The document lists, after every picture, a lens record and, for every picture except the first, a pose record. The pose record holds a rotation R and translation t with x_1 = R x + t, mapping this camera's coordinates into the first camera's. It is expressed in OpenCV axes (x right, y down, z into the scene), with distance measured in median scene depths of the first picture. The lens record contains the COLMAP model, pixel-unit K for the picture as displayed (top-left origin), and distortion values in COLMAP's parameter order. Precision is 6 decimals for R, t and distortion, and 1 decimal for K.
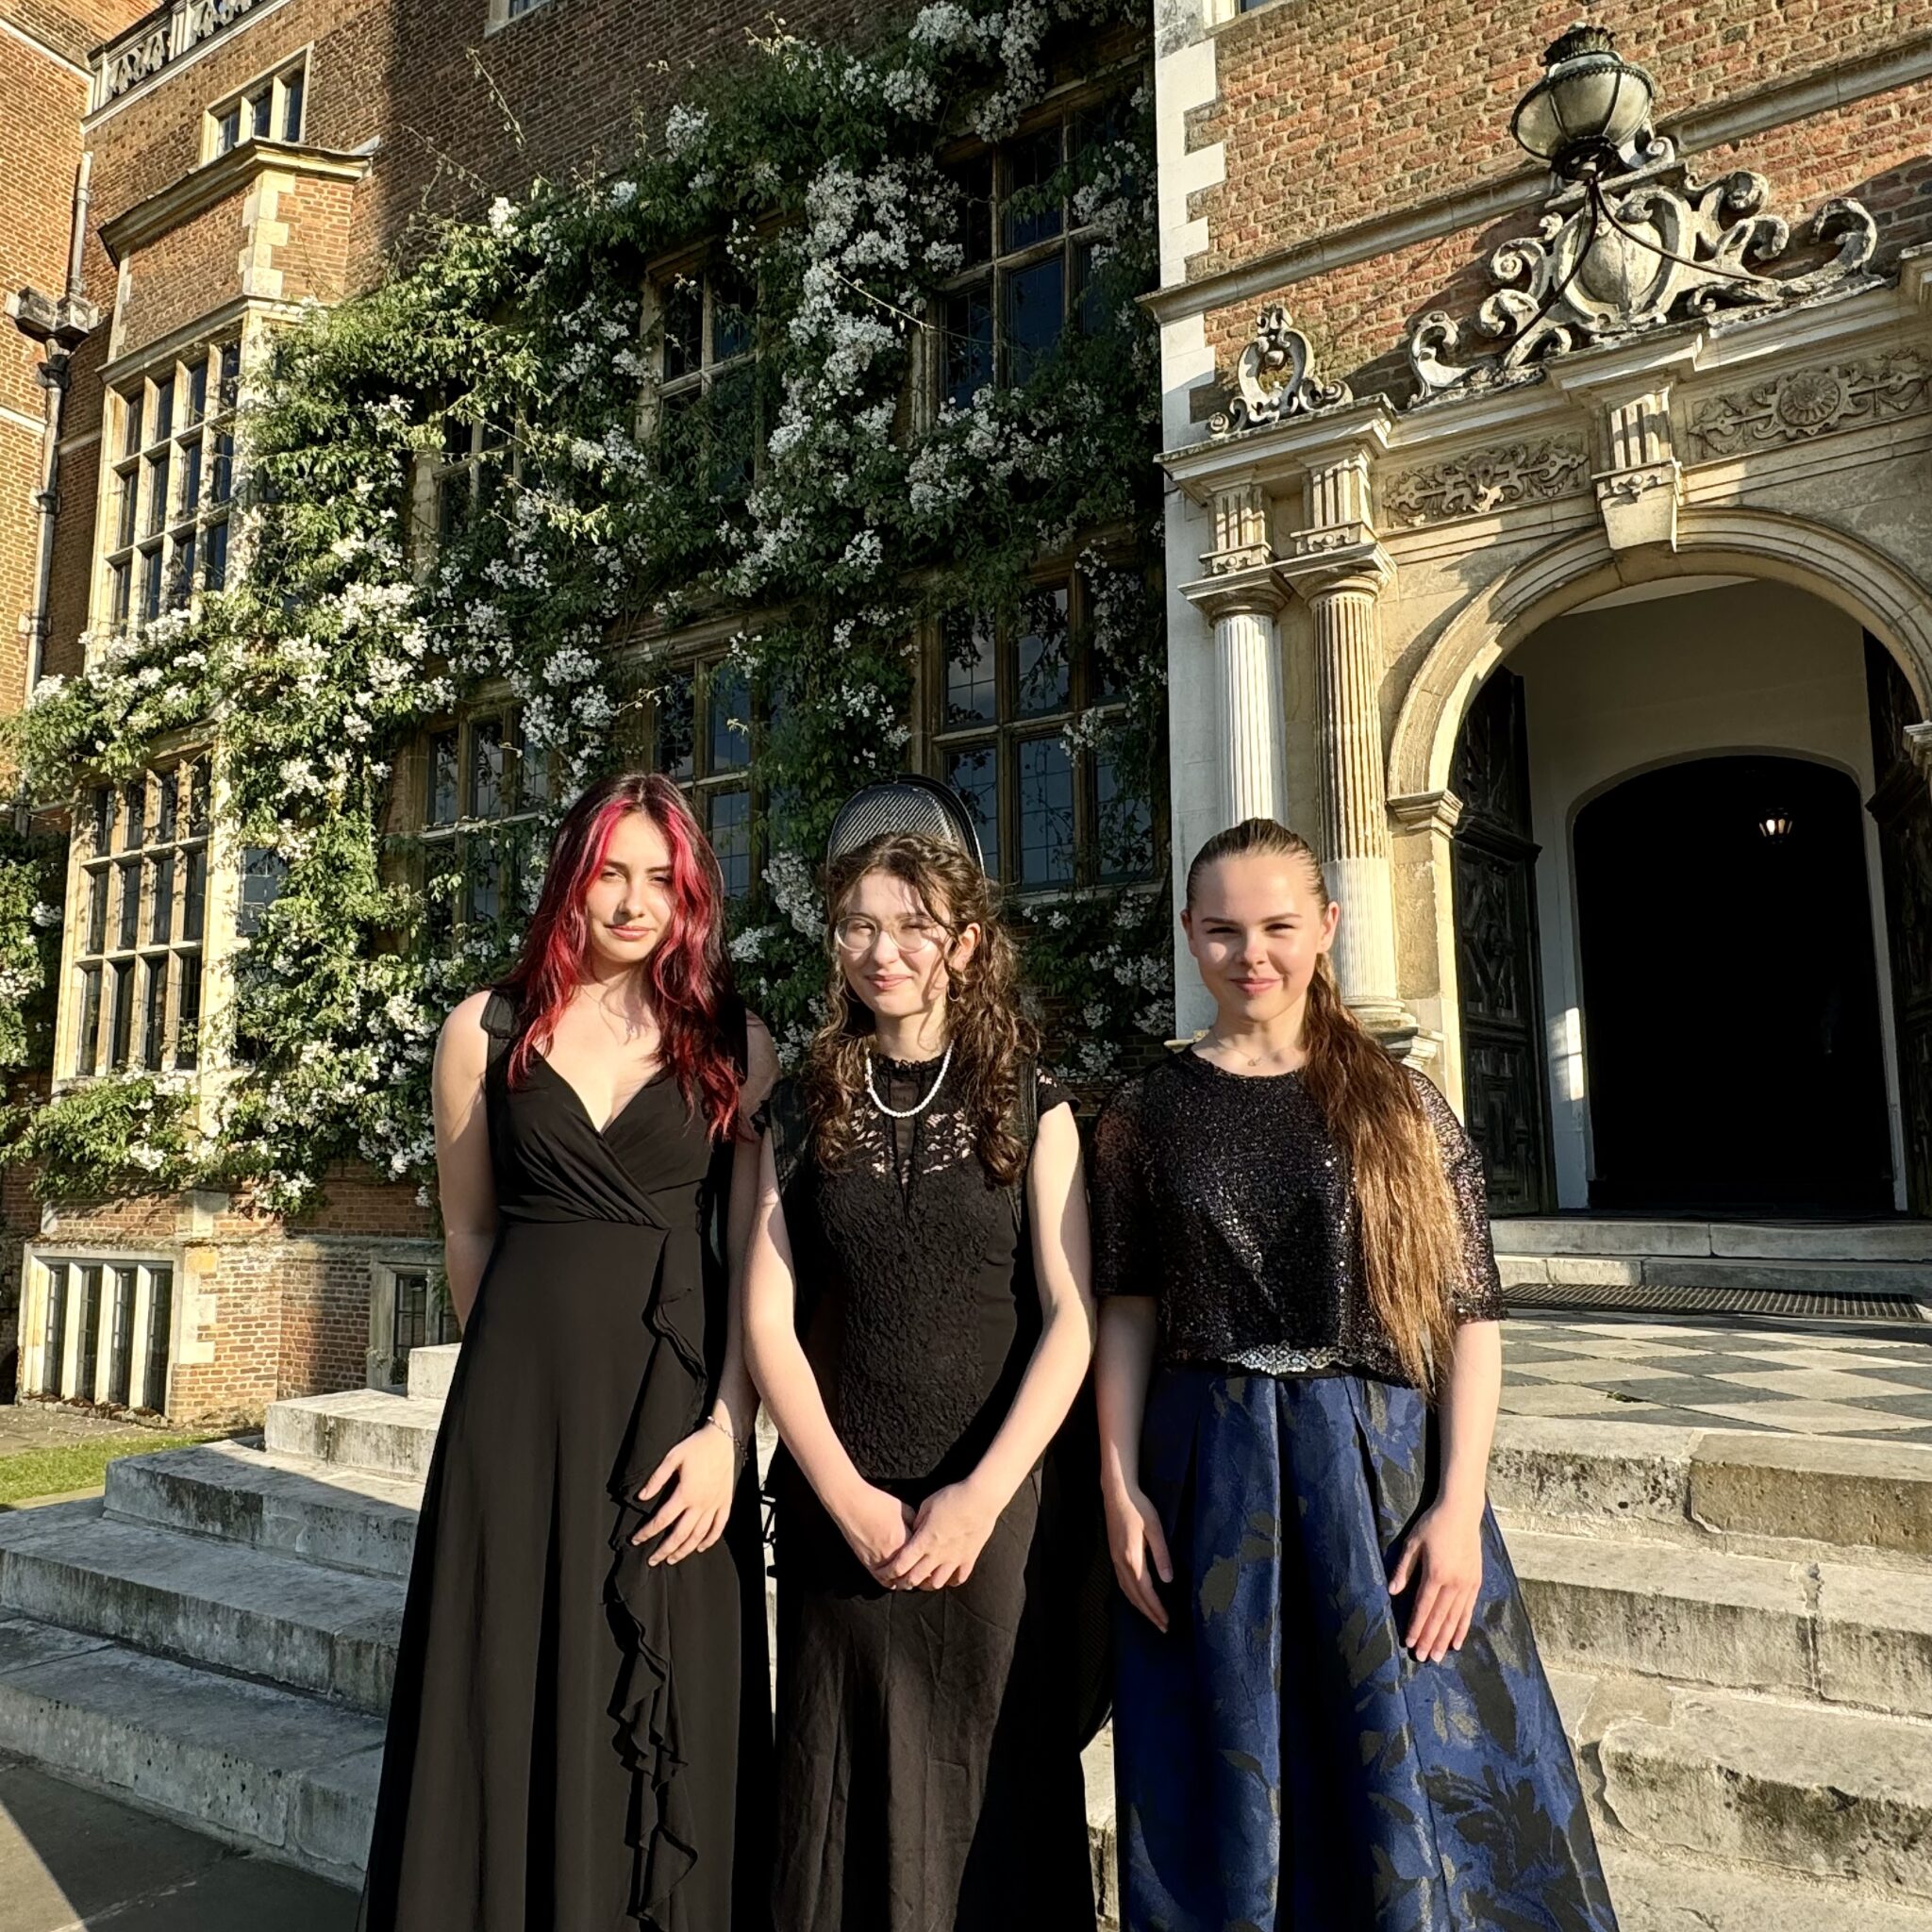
lens RADIAL K [[1412.7, 0, 969.2], [0, 1412.7, 917.3], [0, 0, 1]] dist [0.008065, 0.008208]
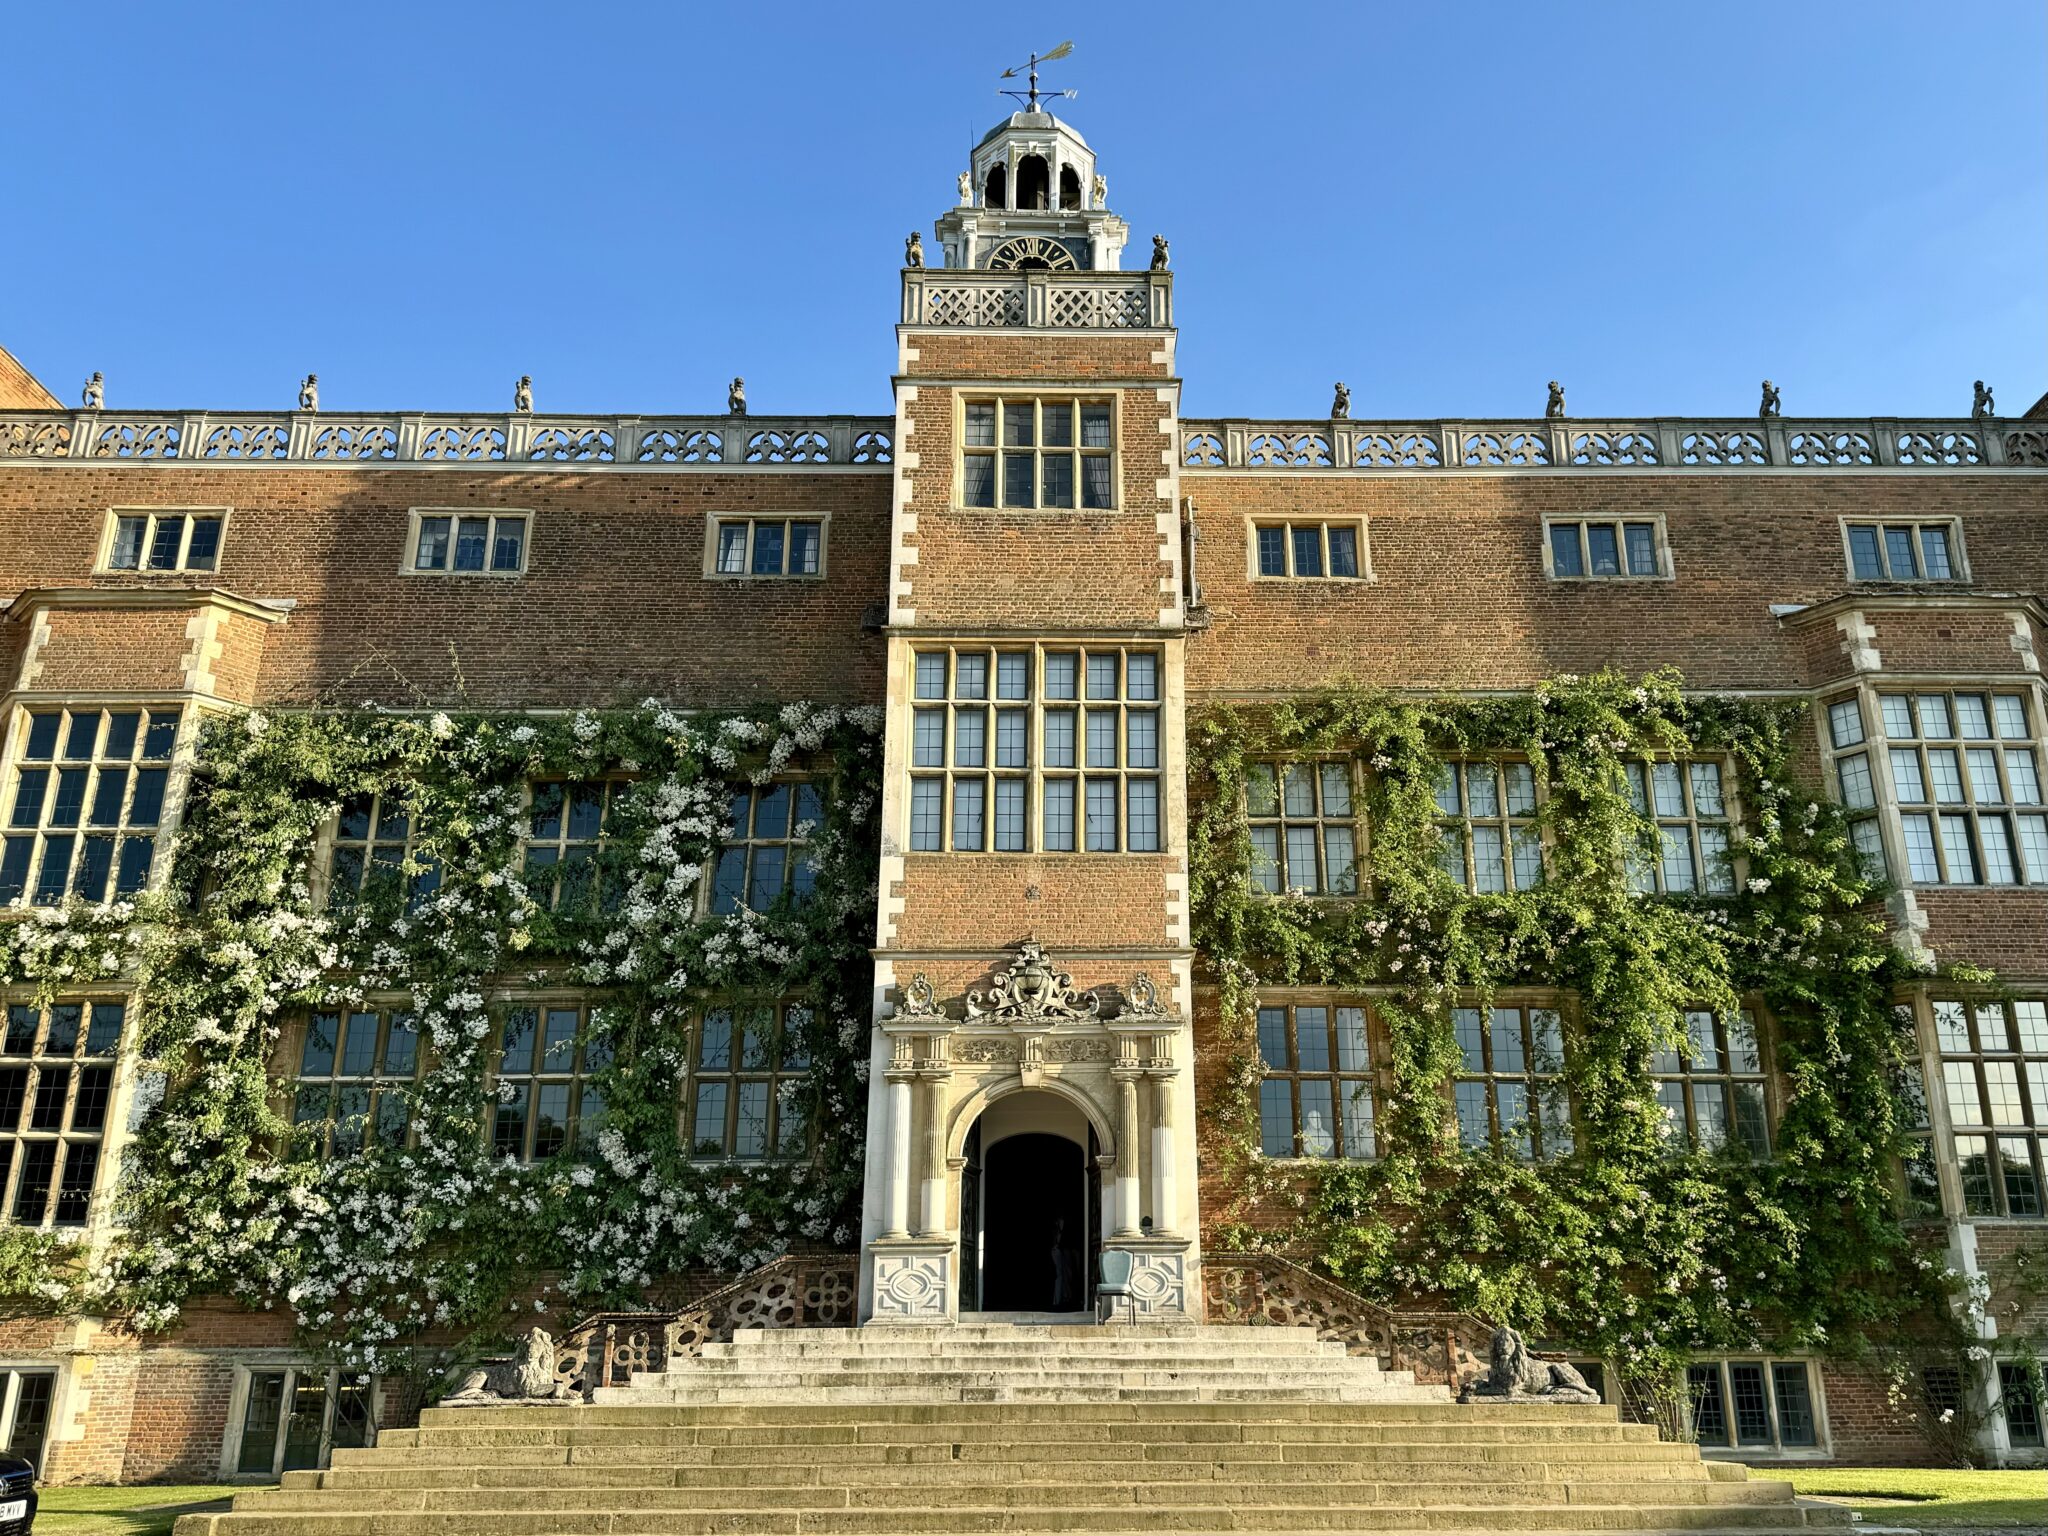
lens RADIAL K [[1643.0, 0, 1024.0], [0, 1643.0, 768.0], [0, 0, 1]] dist [0.029261, -0.083514]
pose [[0.863599, 0.171522, 0.474106, -0.822153], [-0.082560, 0.975769, -0.202628, -0.121238], [-0.497373, 0.135847, 0.856834, -1.310554]]
